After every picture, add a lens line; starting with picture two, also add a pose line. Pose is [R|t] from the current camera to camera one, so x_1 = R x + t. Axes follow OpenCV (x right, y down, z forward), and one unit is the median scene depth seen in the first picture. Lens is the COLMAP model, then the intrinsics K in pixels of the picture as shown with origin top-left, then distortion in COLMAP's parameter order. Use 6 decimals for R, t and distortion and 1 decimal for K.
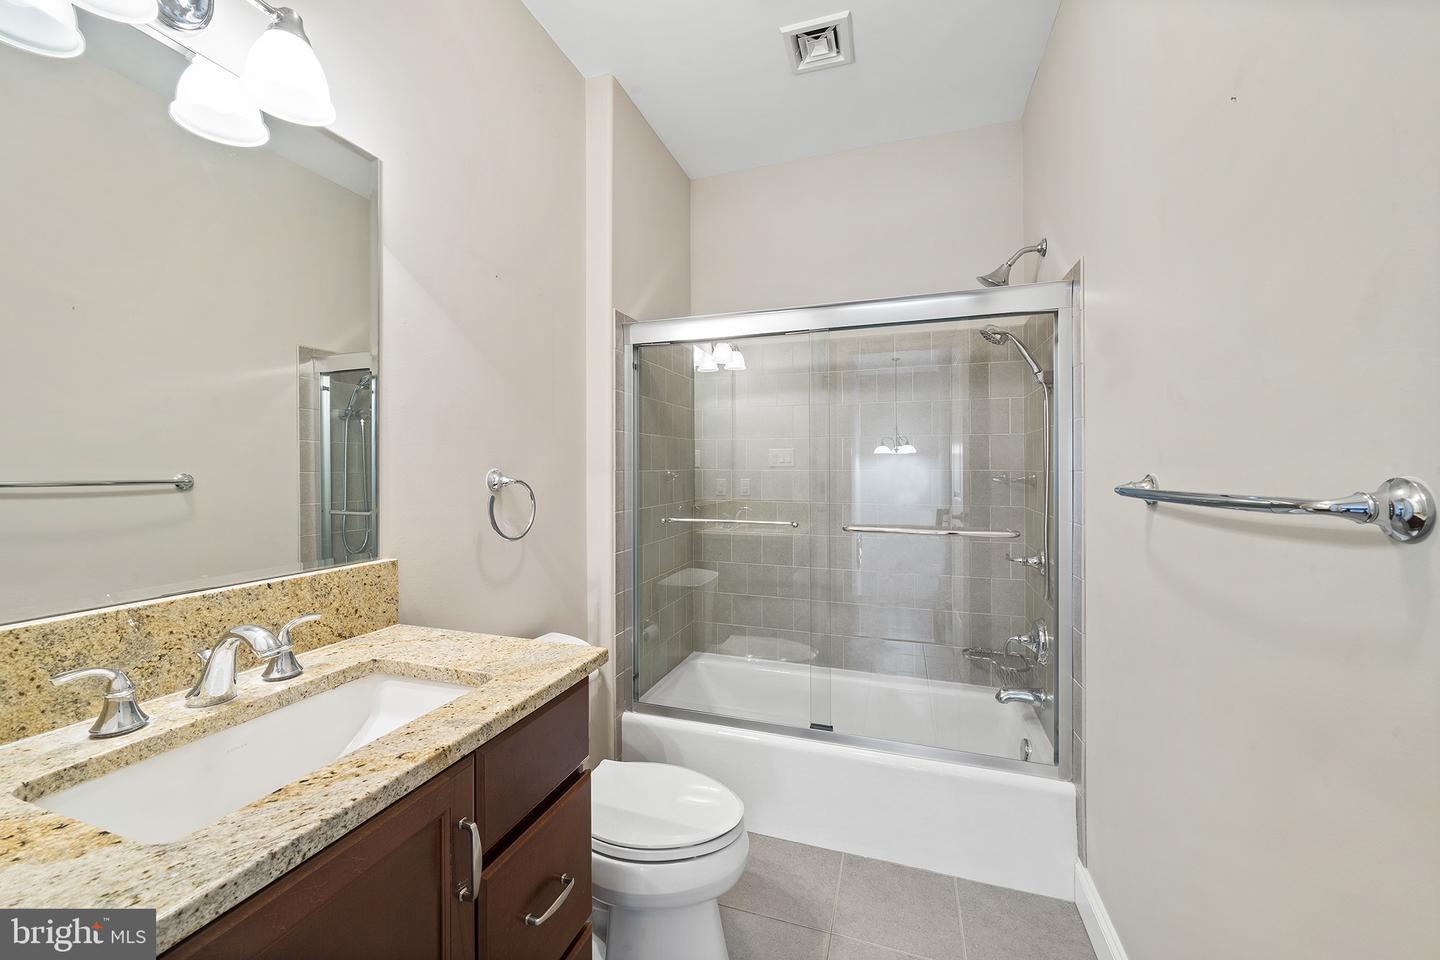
lens RADIAL K [[534.0, 0, 714.2], [0, 534.0, 459.5], [0, 0, 1]] dist [-0.005207, 0.000203]
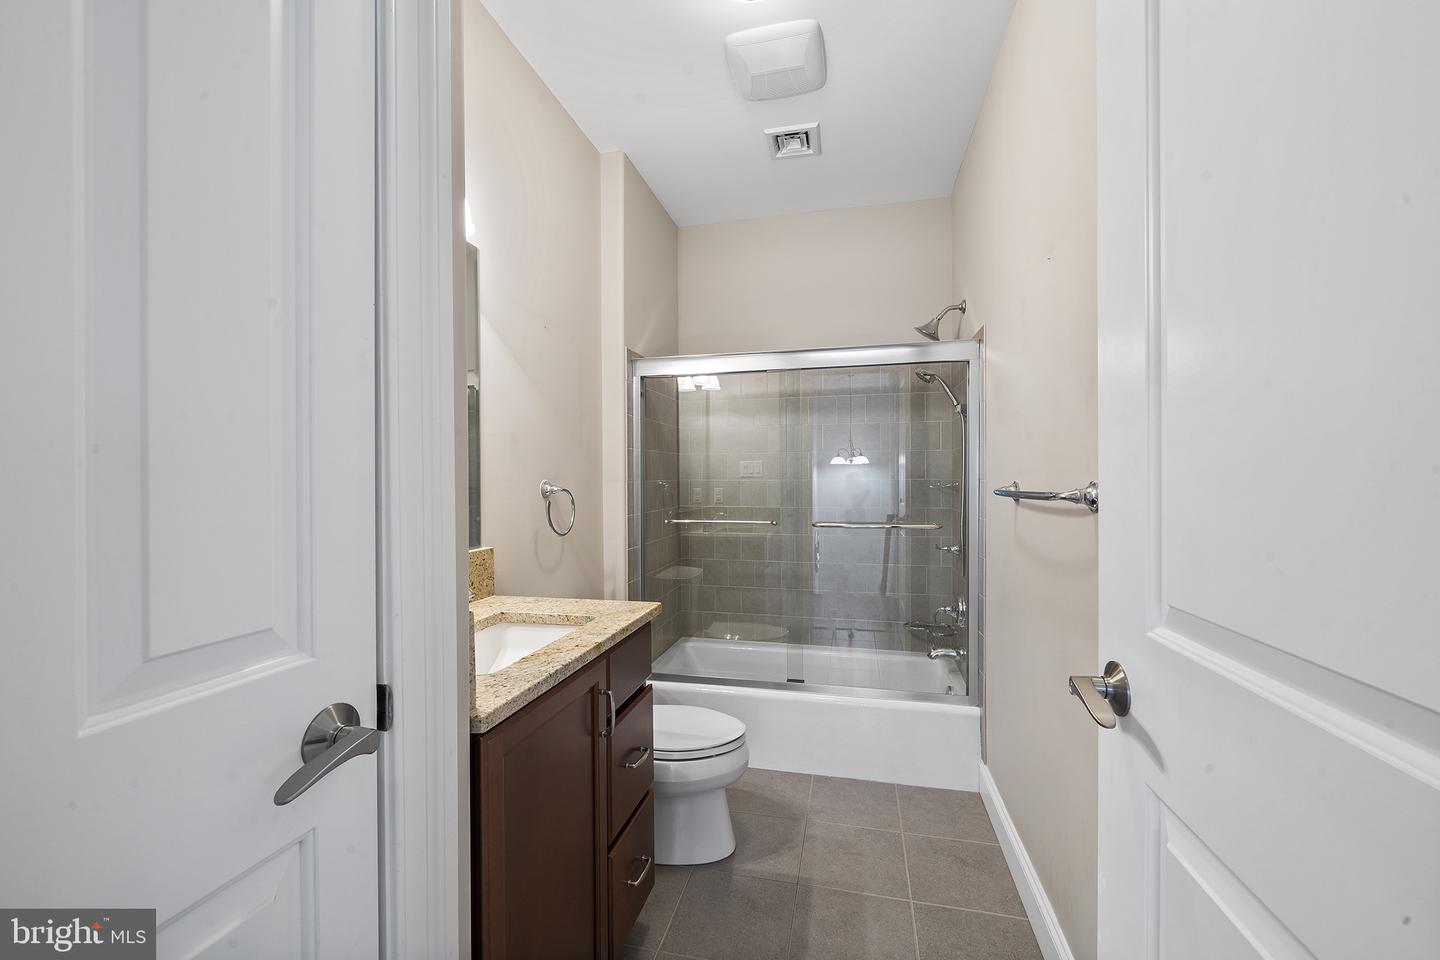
lens RADIAL K [[569.1, 0, 719.9], [0, 569.1, 480.1], [0, 0, 1]] dist [0.002088, 0.000040]
pose [[0.994486, -0.005523, 0.104722, -0.124632], [0.003547, 0.999812, 0.019047, -0.005784], [-0.104807, -0.018571, 0.994319, -0.342801]]
